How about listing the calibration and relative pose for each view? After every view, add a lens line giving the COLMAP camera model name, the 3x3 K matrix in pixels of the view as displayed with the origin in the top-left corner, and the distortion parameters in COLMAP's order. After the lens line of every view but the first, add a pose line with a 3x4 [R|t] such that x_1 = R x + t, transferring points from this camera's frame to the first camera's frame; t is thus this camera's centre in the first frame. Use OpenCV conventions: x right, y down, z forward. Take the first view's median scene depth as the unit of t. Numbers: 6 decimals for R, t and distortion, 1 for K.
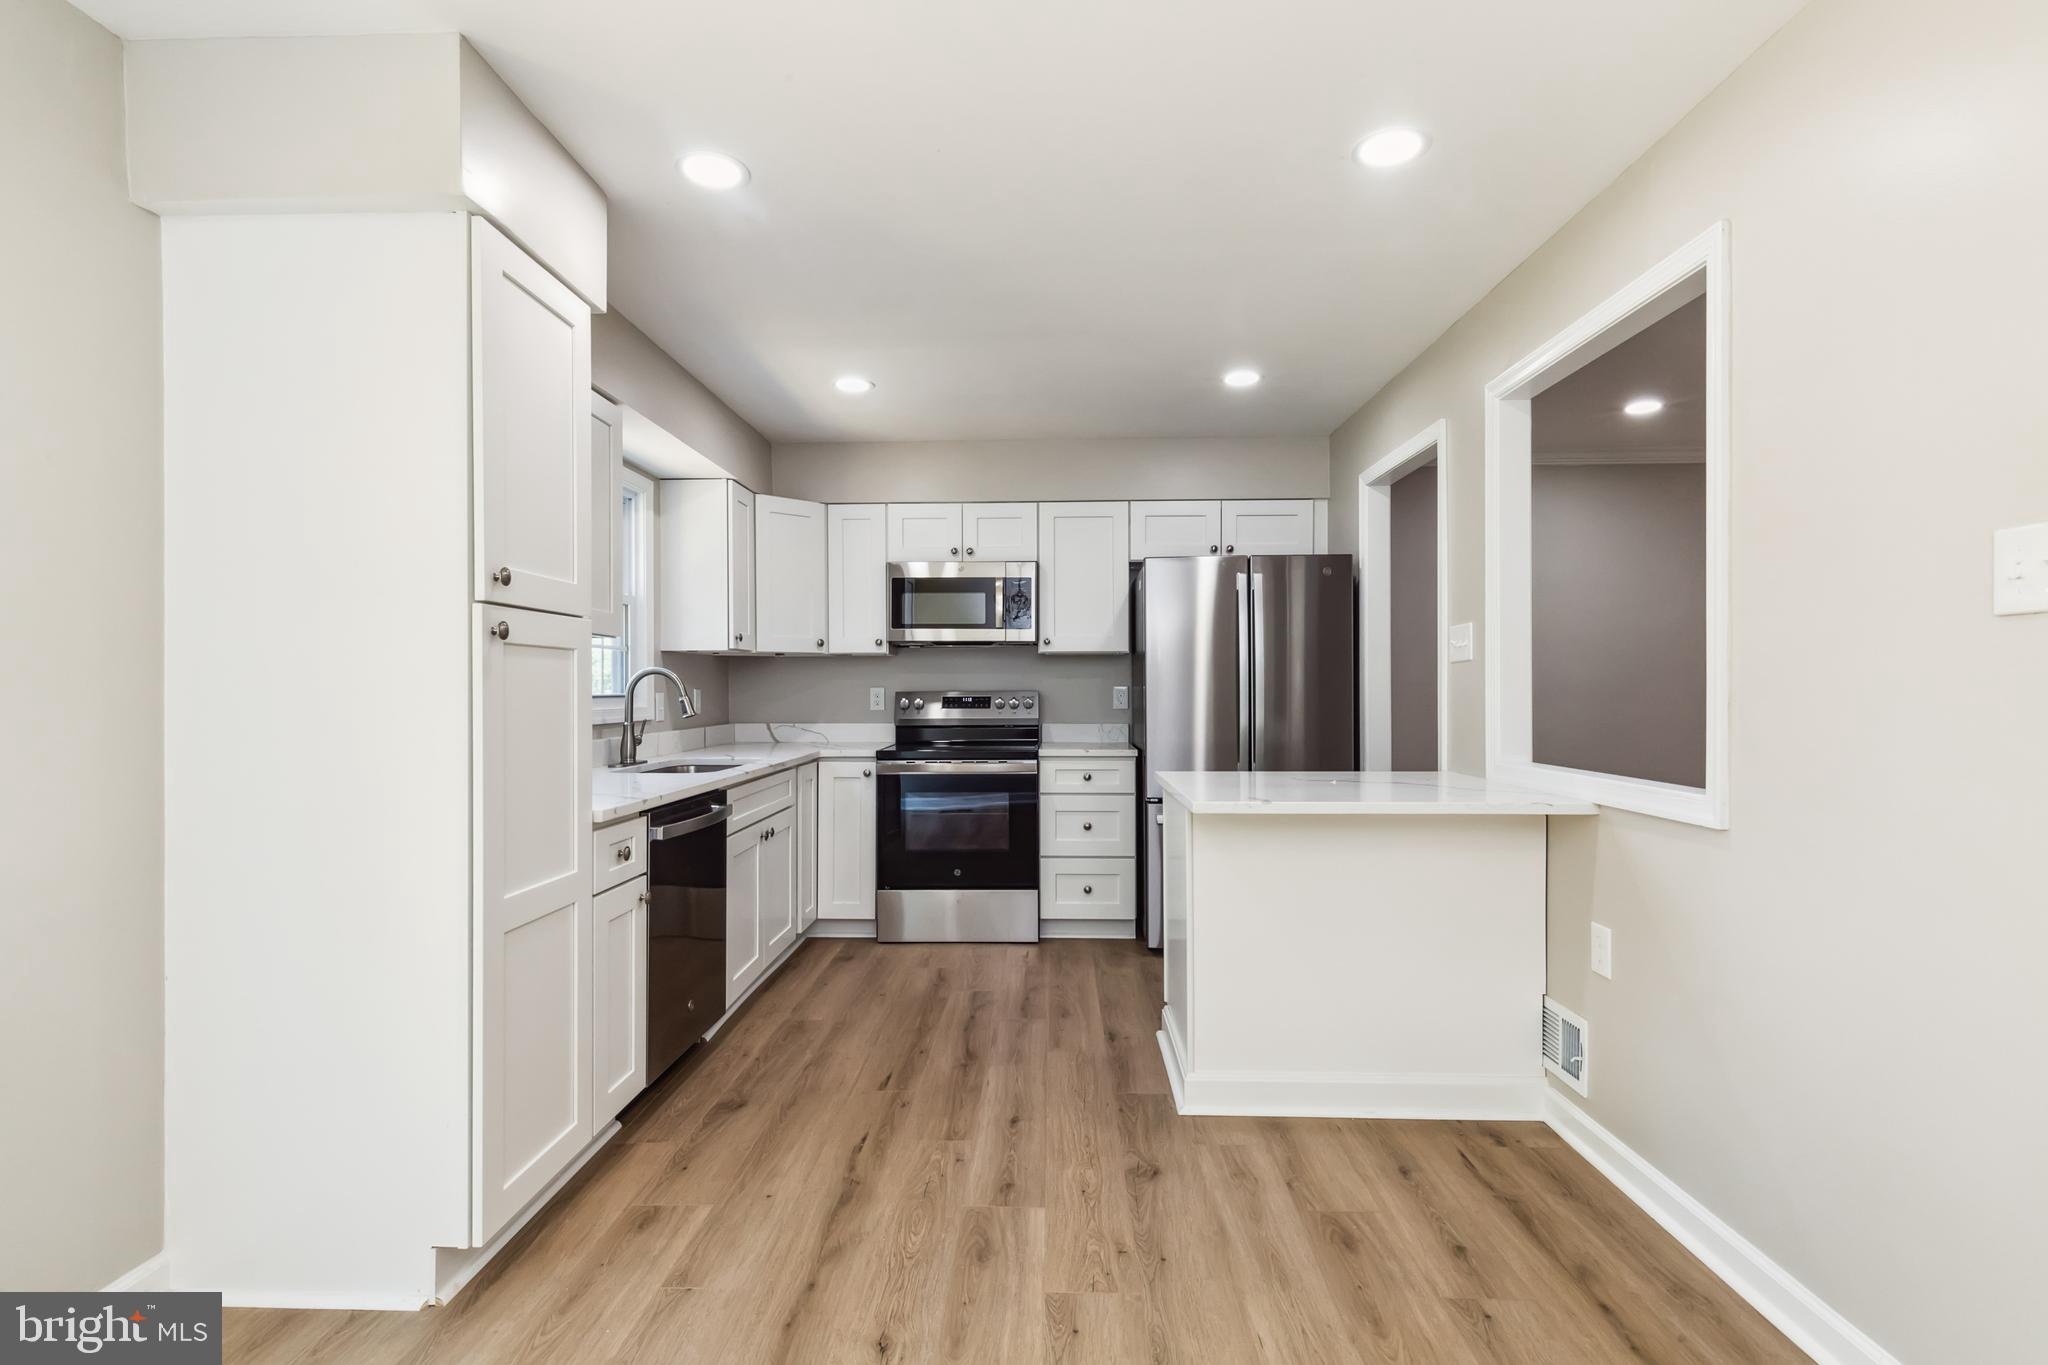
lens RADIAL K [[963.3, 0, 1019.6], [0, 963.3, 693.2], [0, 0, 1]] dist [0.012351, -0.003147]
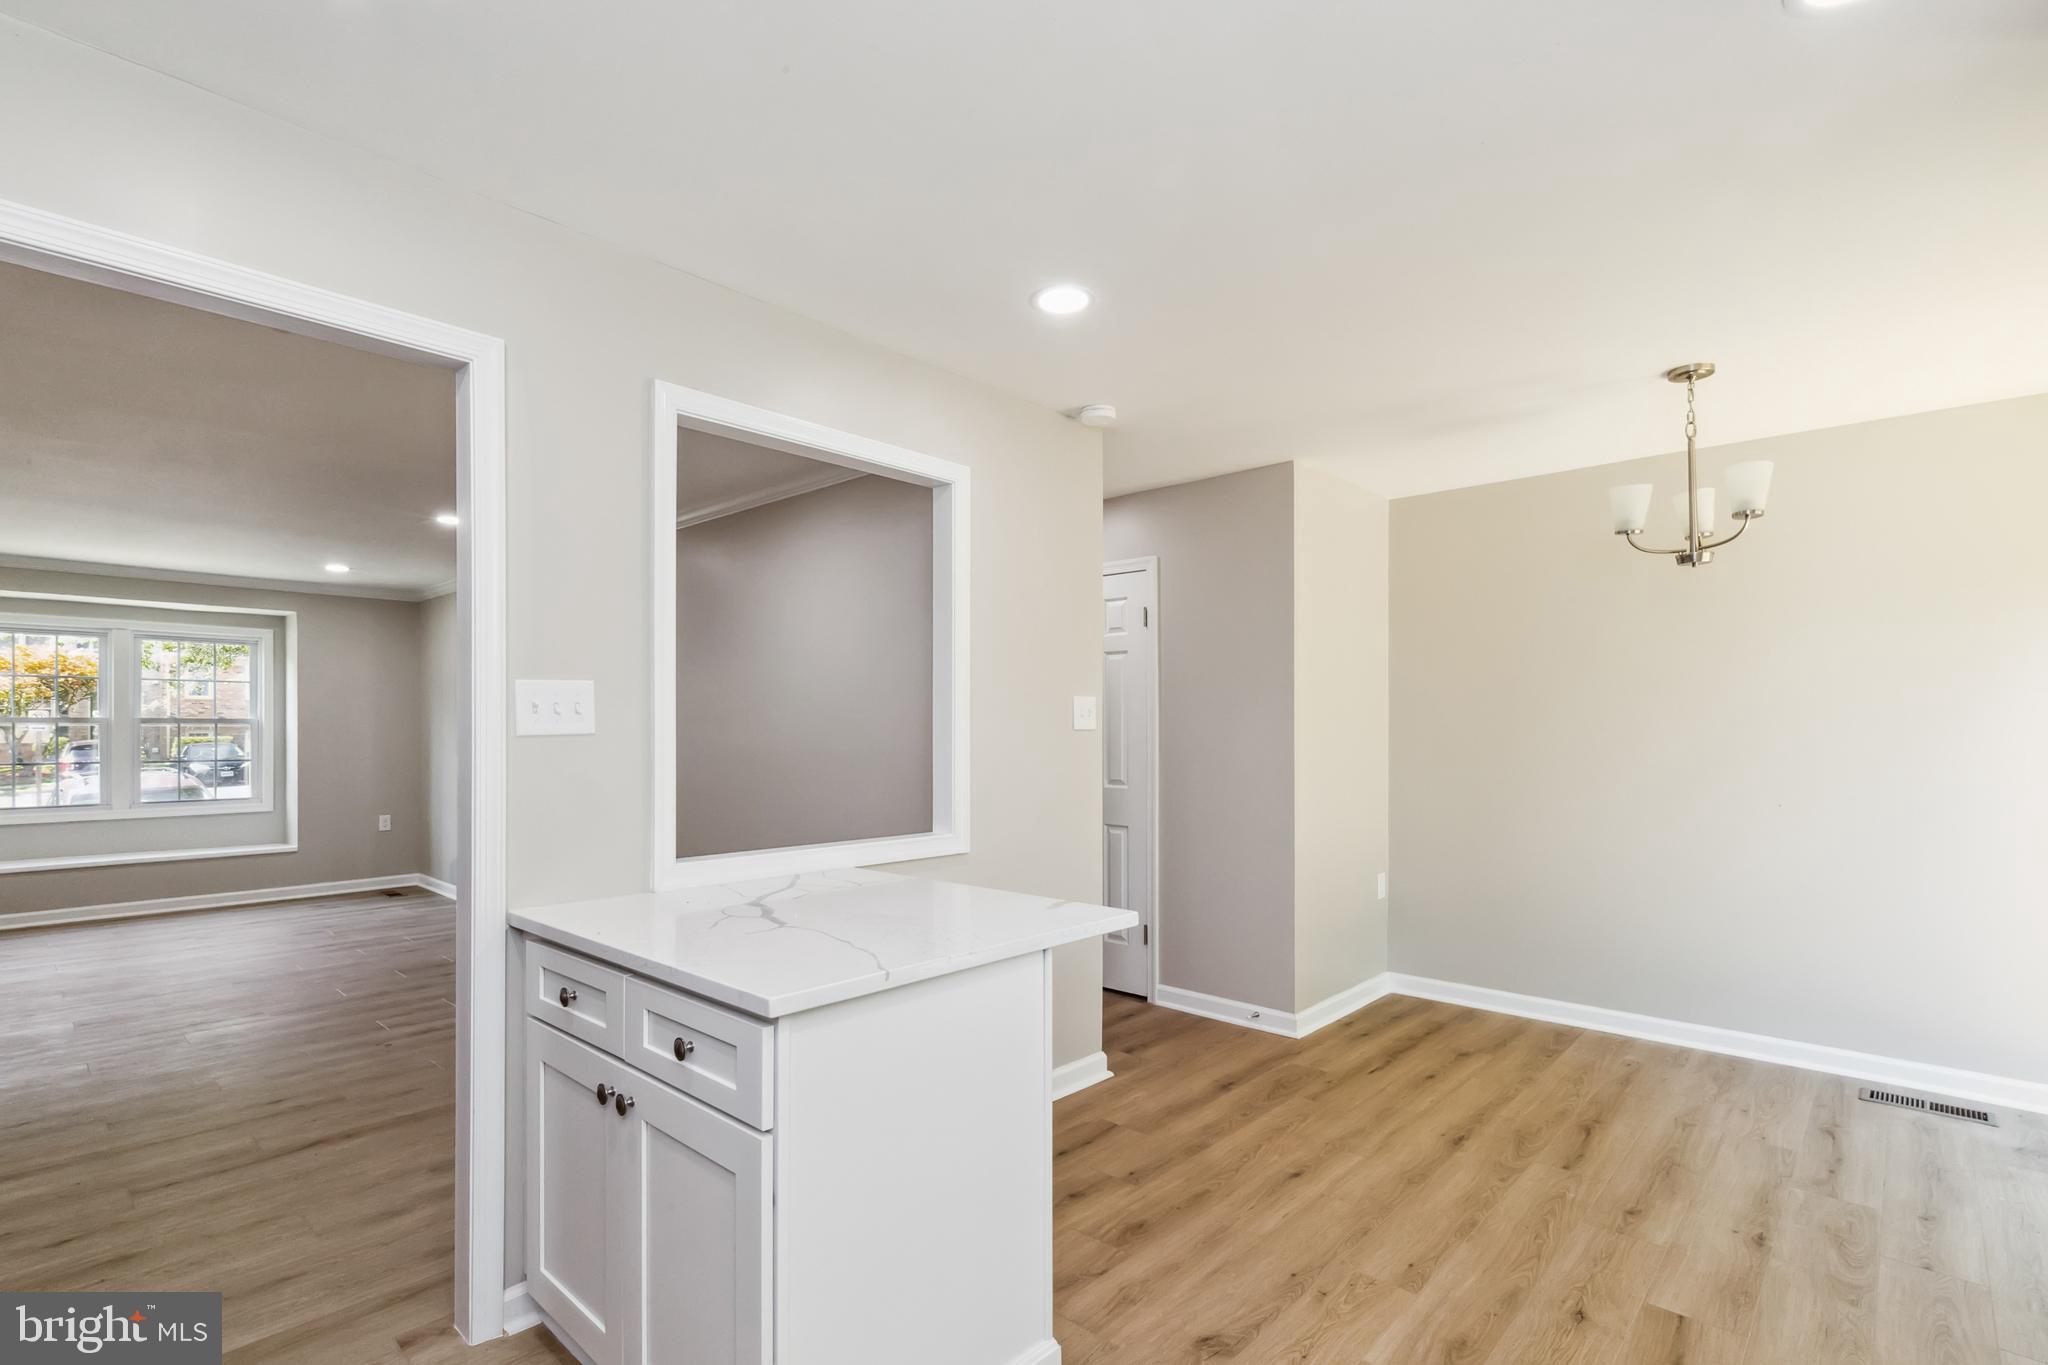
lens RADIAL K [[963.3, 0, 1015.2], [0, 963.3, 729.4], [0, 0, 1]] dist [0.012351, -0.003147]
pose [[-0.756674, -0.003087, 0.653785, -0.170698], [0.000965, 0.999982, 0.005838, -0.032229], [-0.653792, 0.005048, -0.756658, 1.018490]]
